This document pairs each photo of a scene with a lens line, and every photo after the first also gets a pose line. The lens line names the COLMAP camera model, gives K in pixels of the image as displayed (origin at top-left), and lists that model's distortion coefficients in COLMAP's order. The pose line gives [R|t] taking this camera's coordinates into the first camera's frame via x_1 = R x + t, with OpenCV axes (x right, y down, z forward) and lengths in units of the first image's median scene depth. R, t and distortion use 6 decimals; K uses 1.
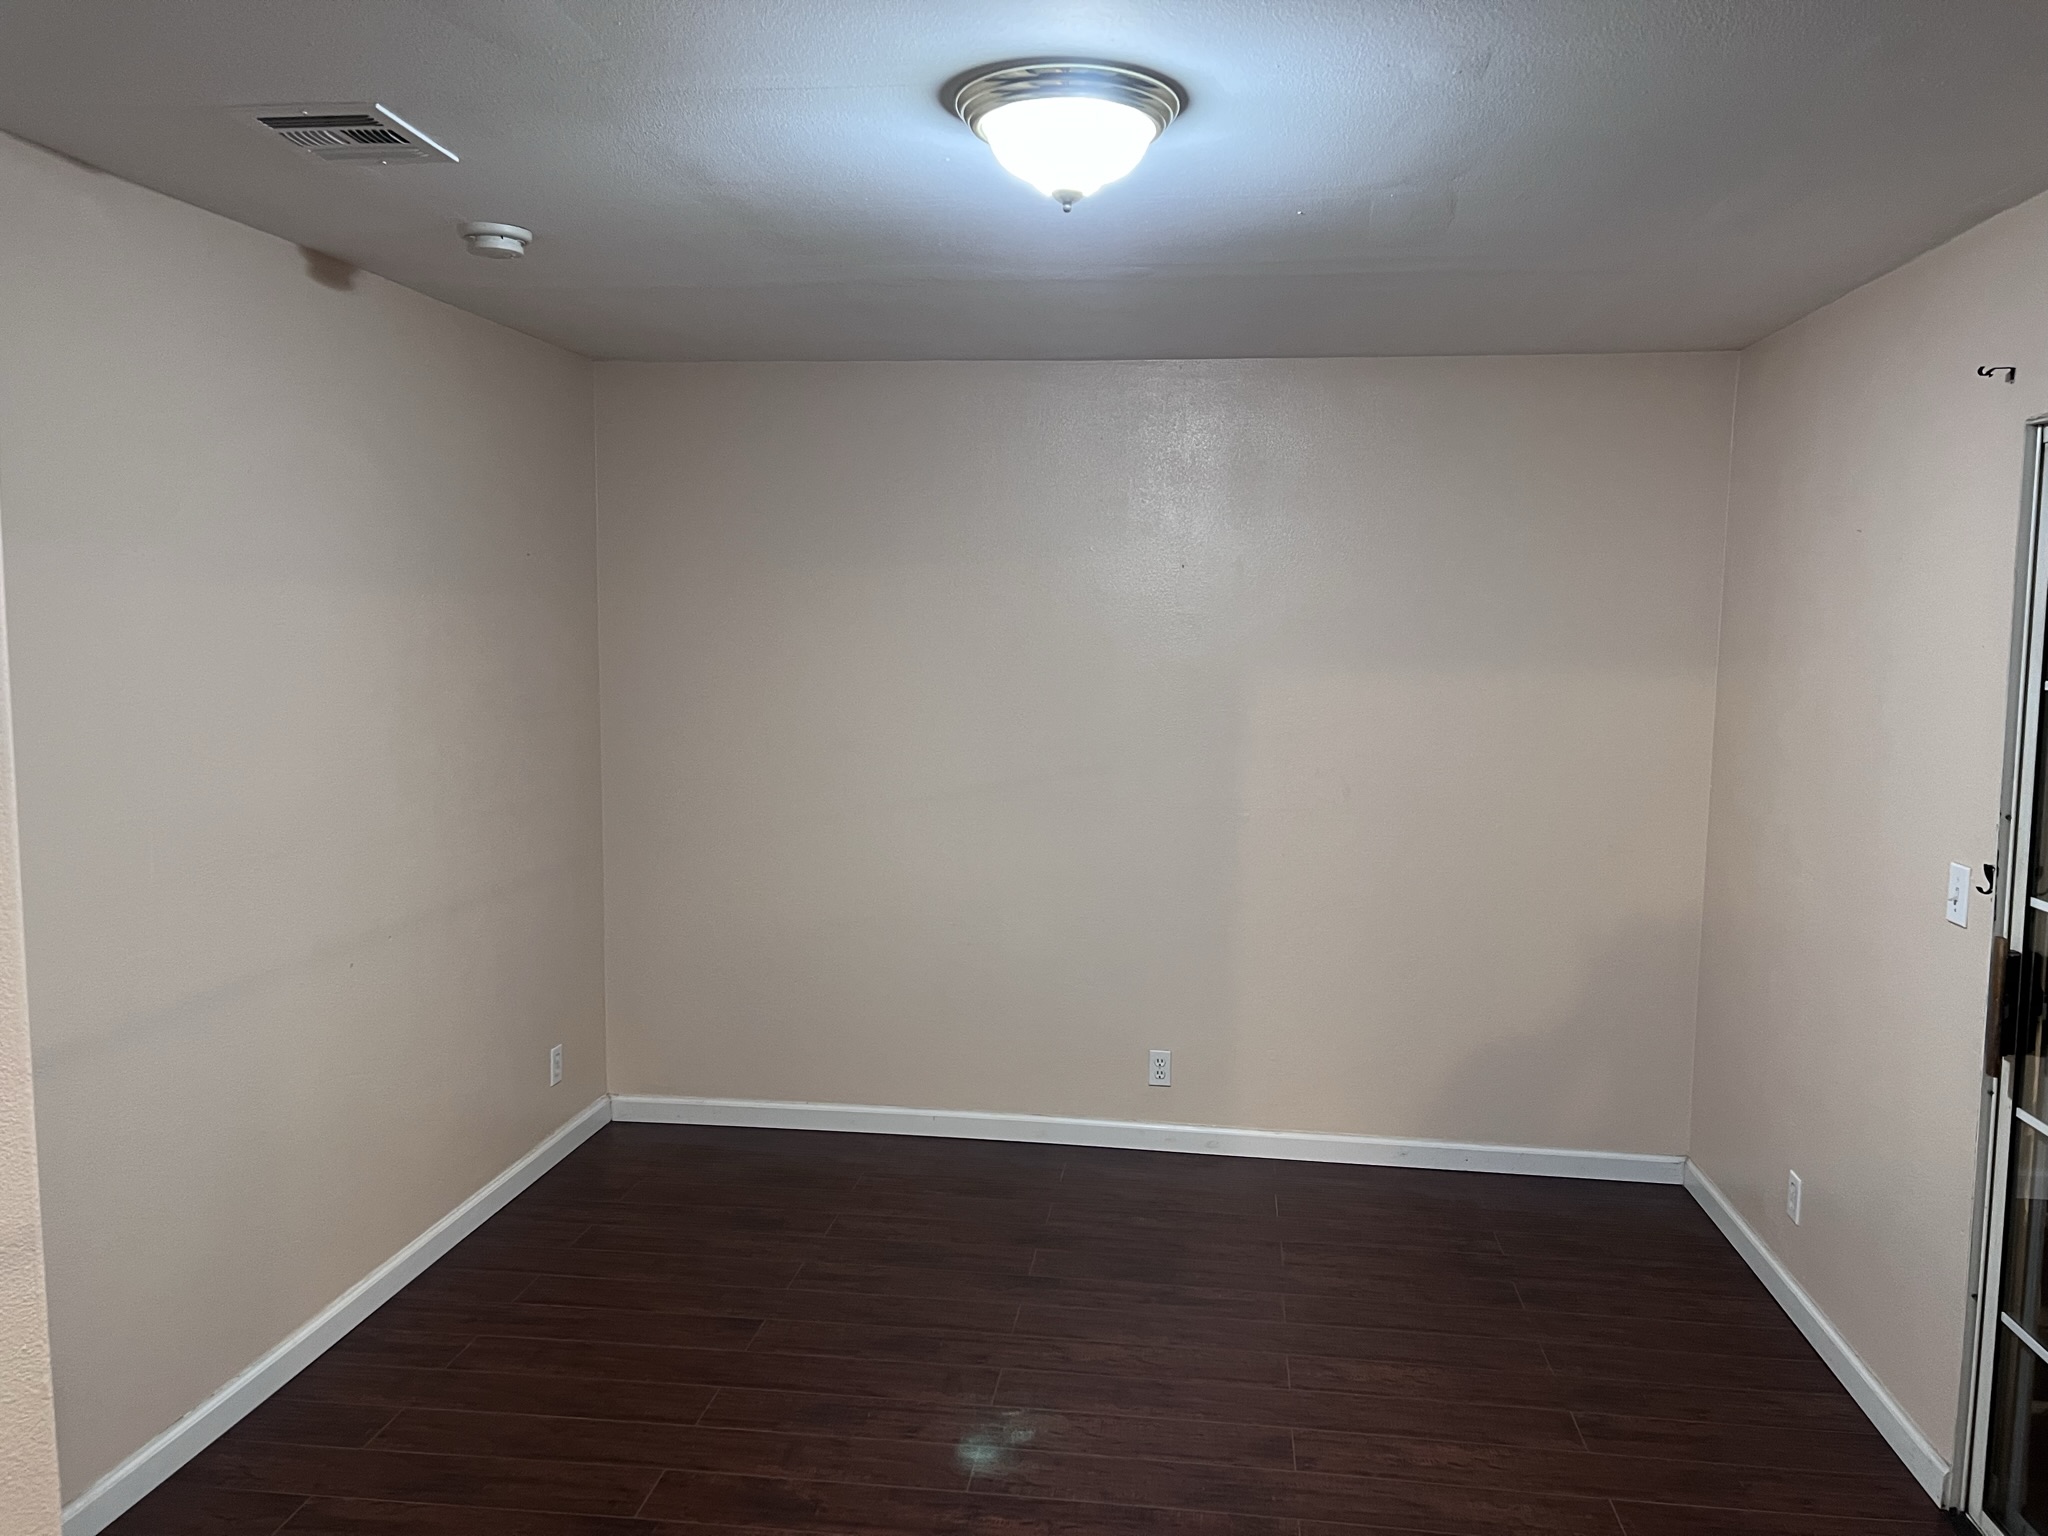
lens RADIAL K [[1533.6, 0, 1024.0], [0, 1533.6, 768.0], [0, 0, 1]] dist [0.075535, -0.089495]
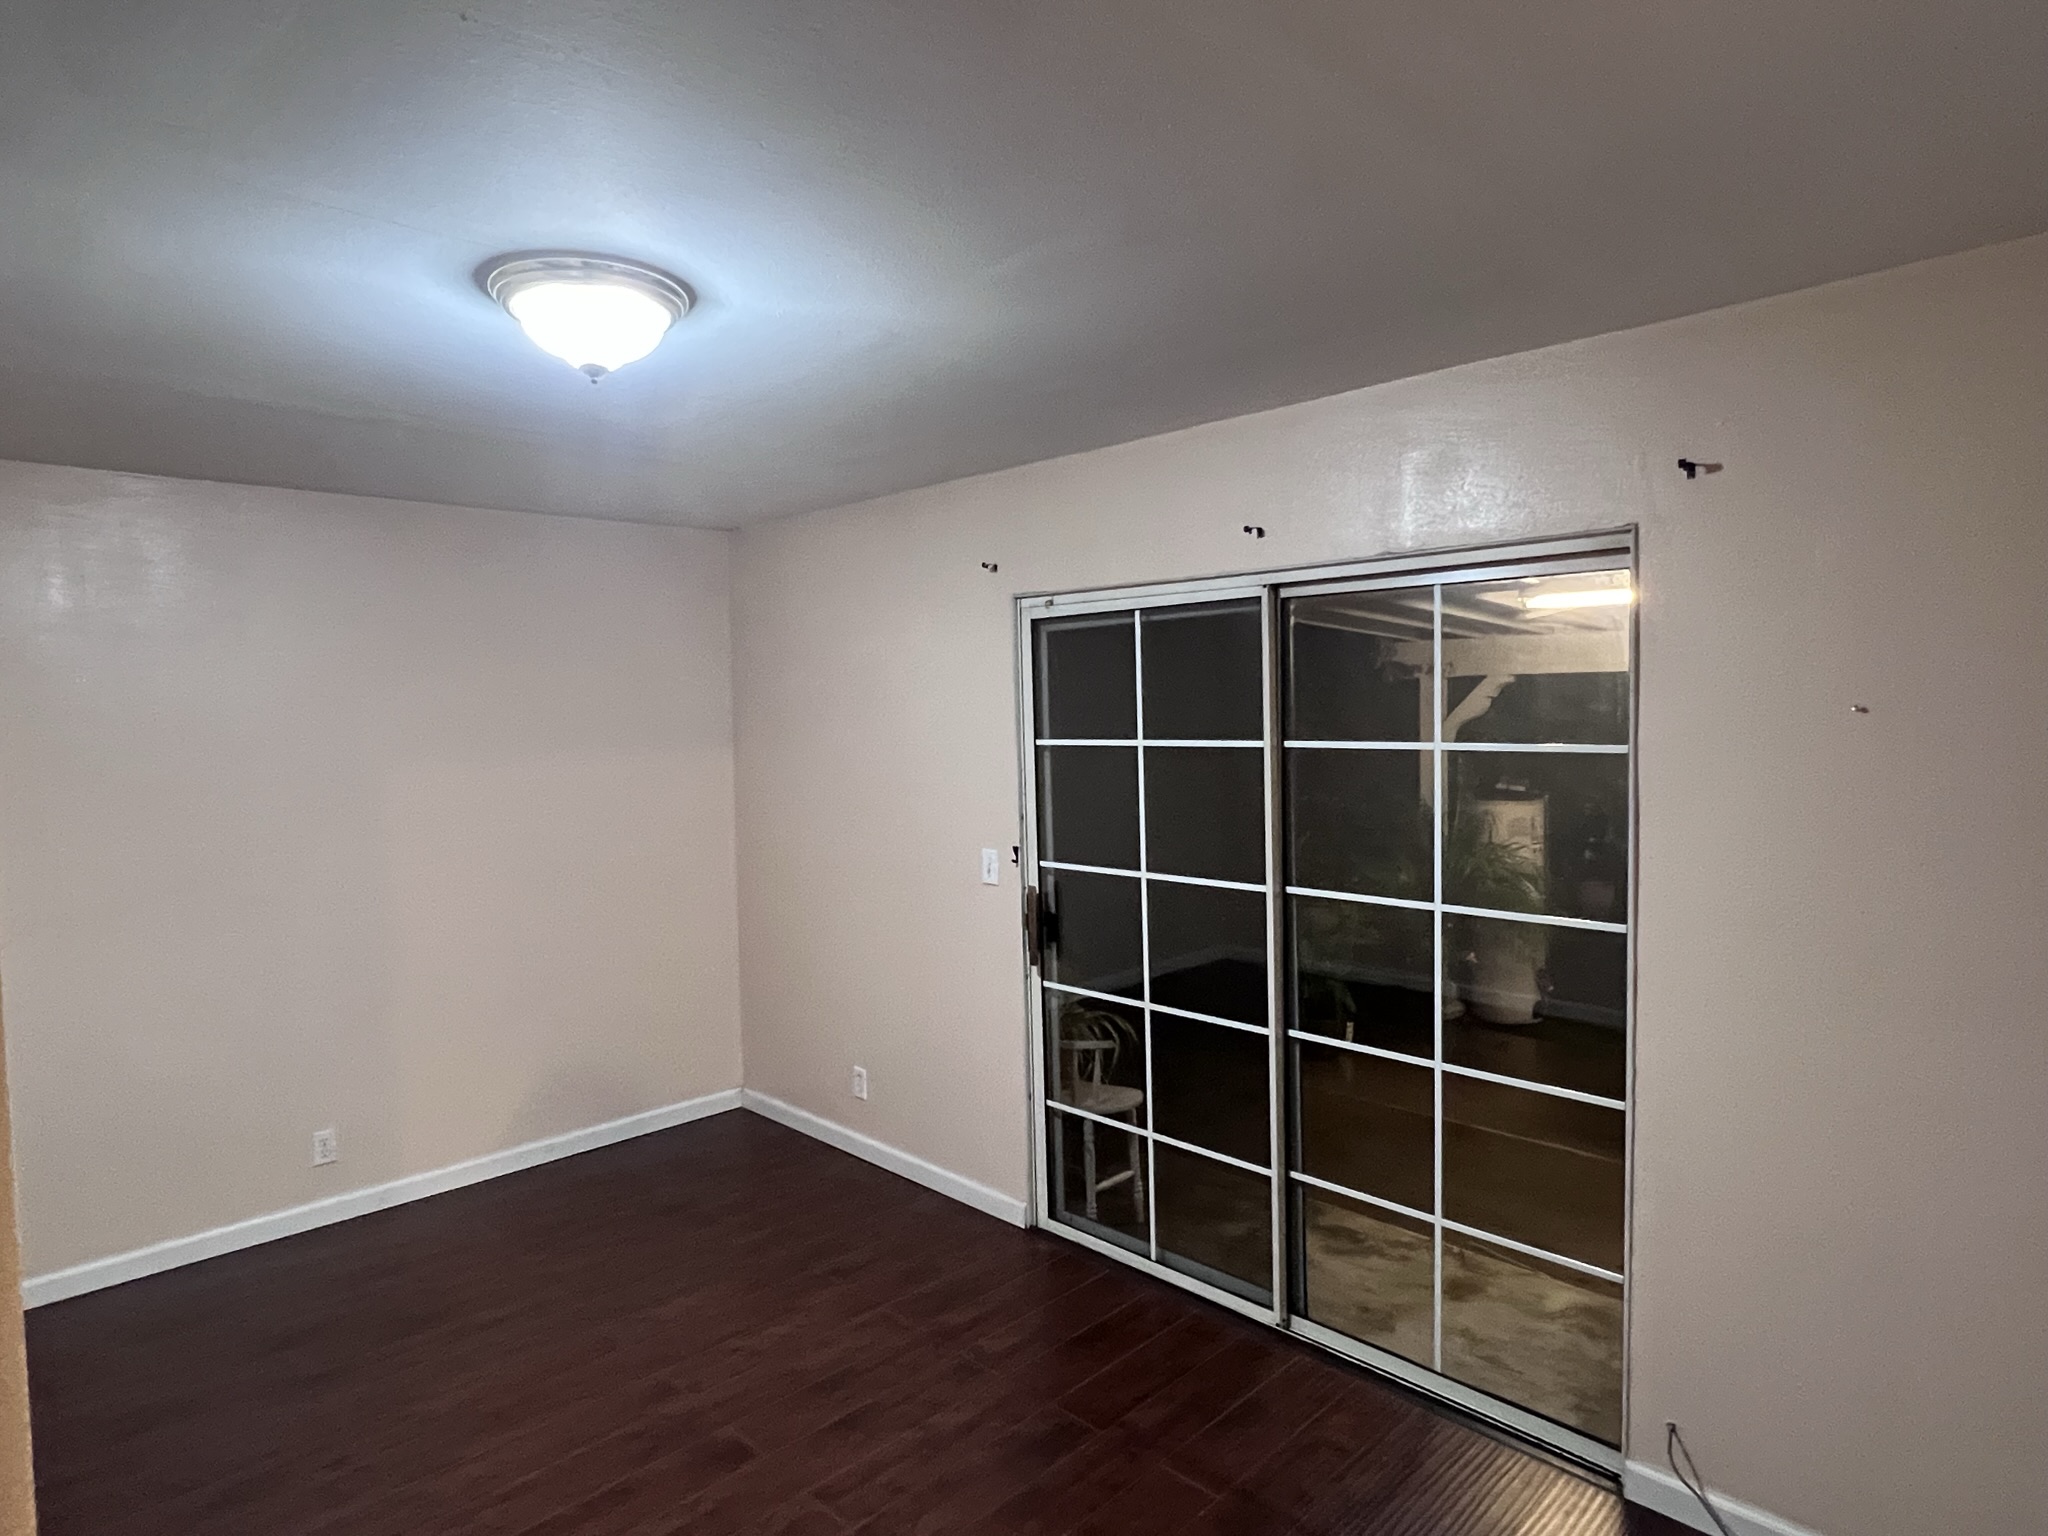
lens RADIAL K [[1178.0, 0, 1018.9], [0, 1178.0, 742.5], [0, 0, 1]] dist [-0.001784, -0.000394]
pose [[0.616102, -0.051329, 0.785992, -0.369988], [0.105218, 0.994294, -0.017544, -0.025997], [-0.780607, 0.093510, 0.617988, 0.157306]]
